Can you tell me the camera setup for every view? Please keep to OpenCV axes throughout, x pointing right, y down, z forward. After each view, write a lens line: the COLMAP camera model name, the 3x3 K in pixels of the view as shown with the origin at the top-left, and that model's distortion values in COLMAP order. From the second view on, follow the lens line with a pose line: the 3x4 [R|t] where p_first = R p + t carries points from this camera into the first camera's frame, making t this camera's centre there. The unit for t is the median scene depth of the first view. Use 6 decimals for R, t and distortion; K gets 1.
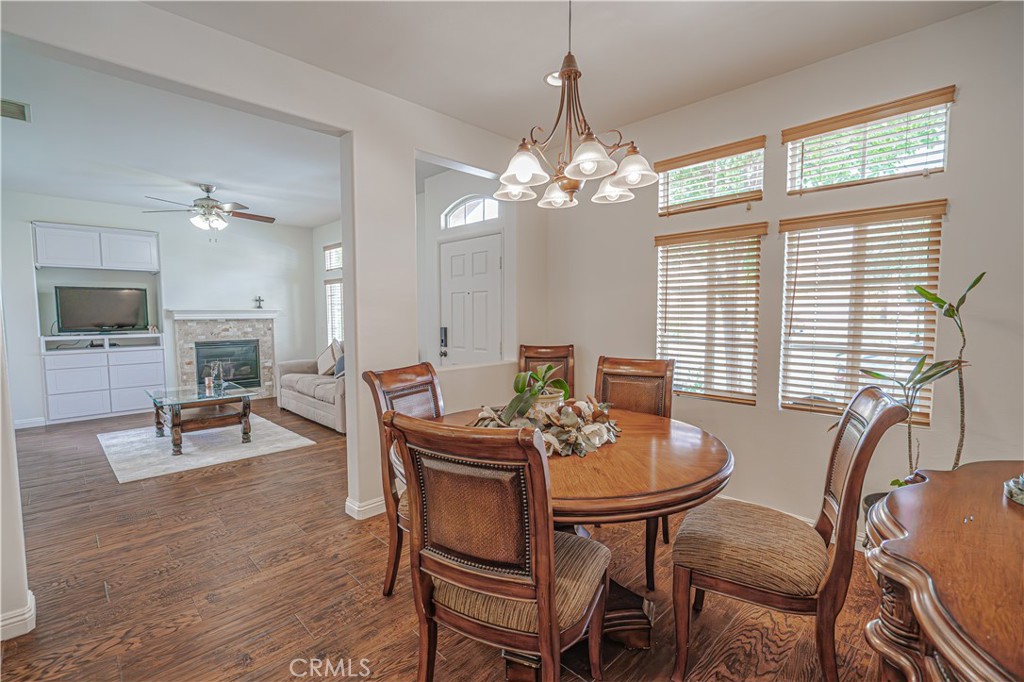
lens RADIAL K [[466.9, 0, 513.6], [0, 466.9, 342.7], [0, 0, 1]] dist [-0.003546, -0.000072]
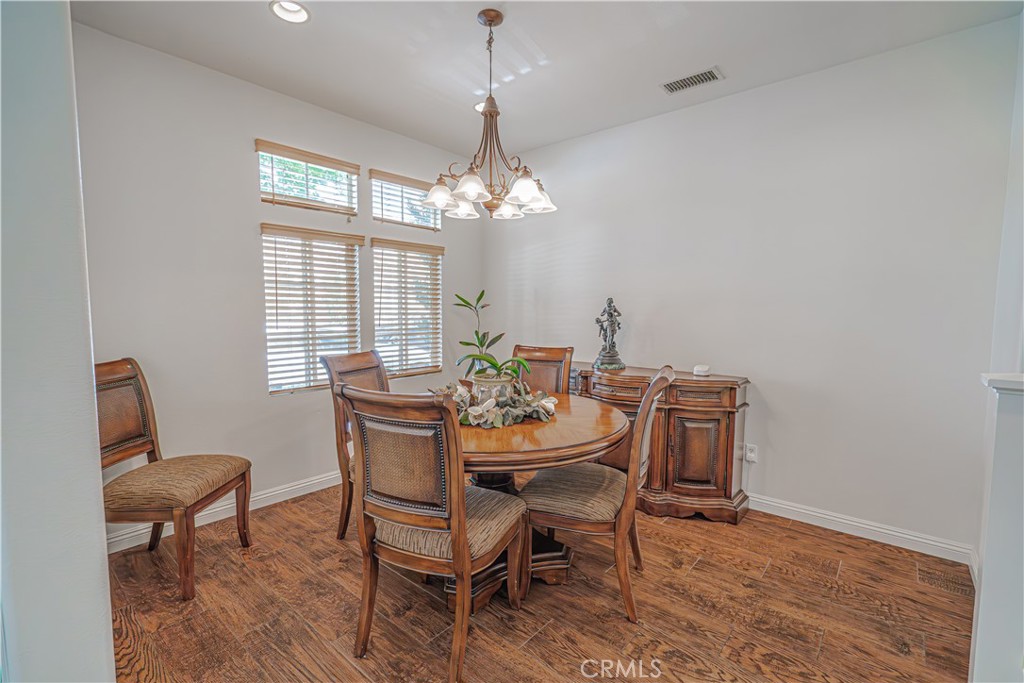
lens RADIAL K [[466.9, 0, 511.1], [0, 466.9, 343.3], [0, 0, 1]] dist [-0.003546, -0.000072]
pose [[-0.096249, -0.071381, 0.992794, -0.332301], [0.063484, 0.994954, 0.077691, -0.019352], [-0.993331, 0.070504, -0.091232, 0.322360]]
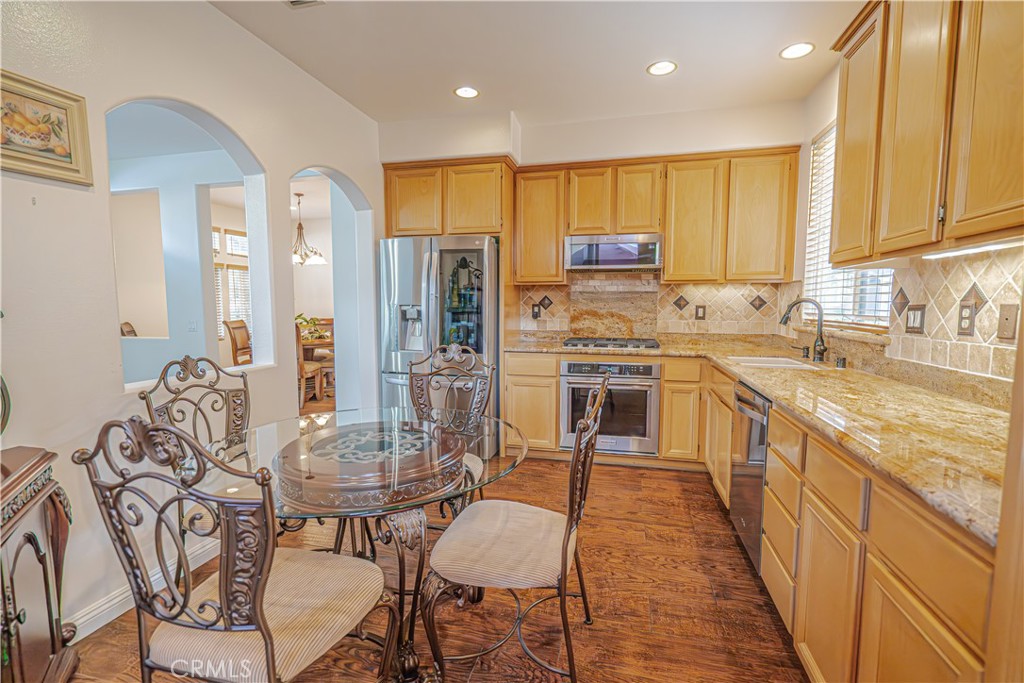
lens RADIAL K [[466.9, 0, 509.7], [0, 466.9, 343.0], [0, 0, 1]] dist [-0.003546, -0.000072]
pose [[-0.519994, -0.069428, 0.851344, -1.027142], [0.063706, 0.990763, 0.119709, -0.019185], [-0.851791, 0.116484, -0.510767, 0.443538]]
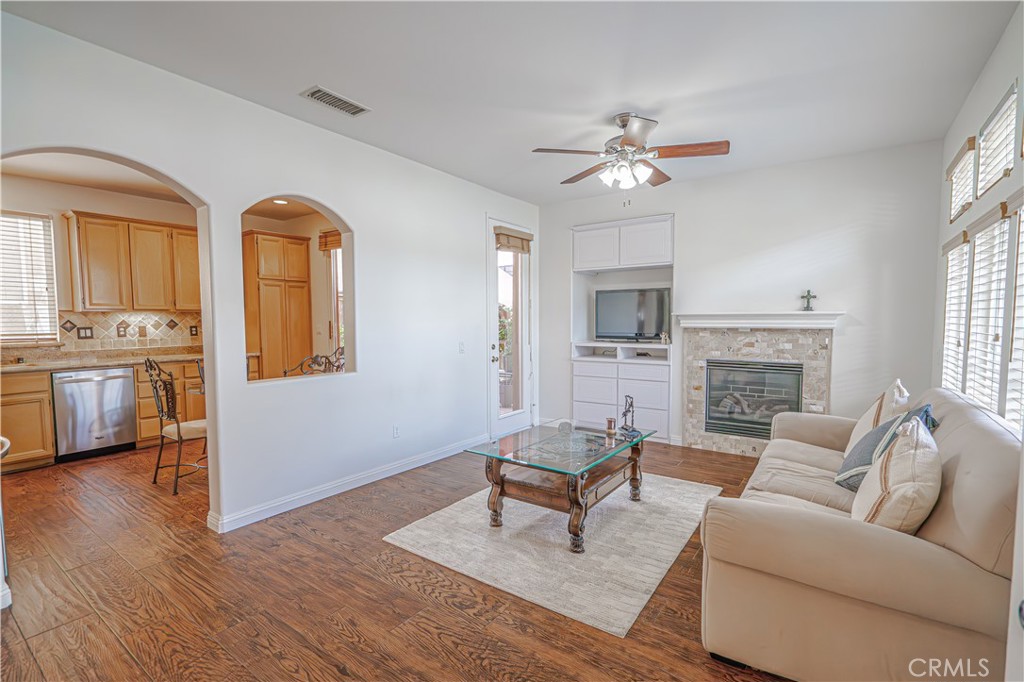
lens RADIAL K [[466.9, 0, 512.6], [0, 466.9, 348.6], [0, 0, 1]] dist [-0.003546, -0.000072]
pose [[0.168752, 0.066610, -0.983405, -0.036966], [-0.061705, 0.996471, 0.056907, -0.042149], [0.983725, 0.051078, 0.172266, 0.614232]]
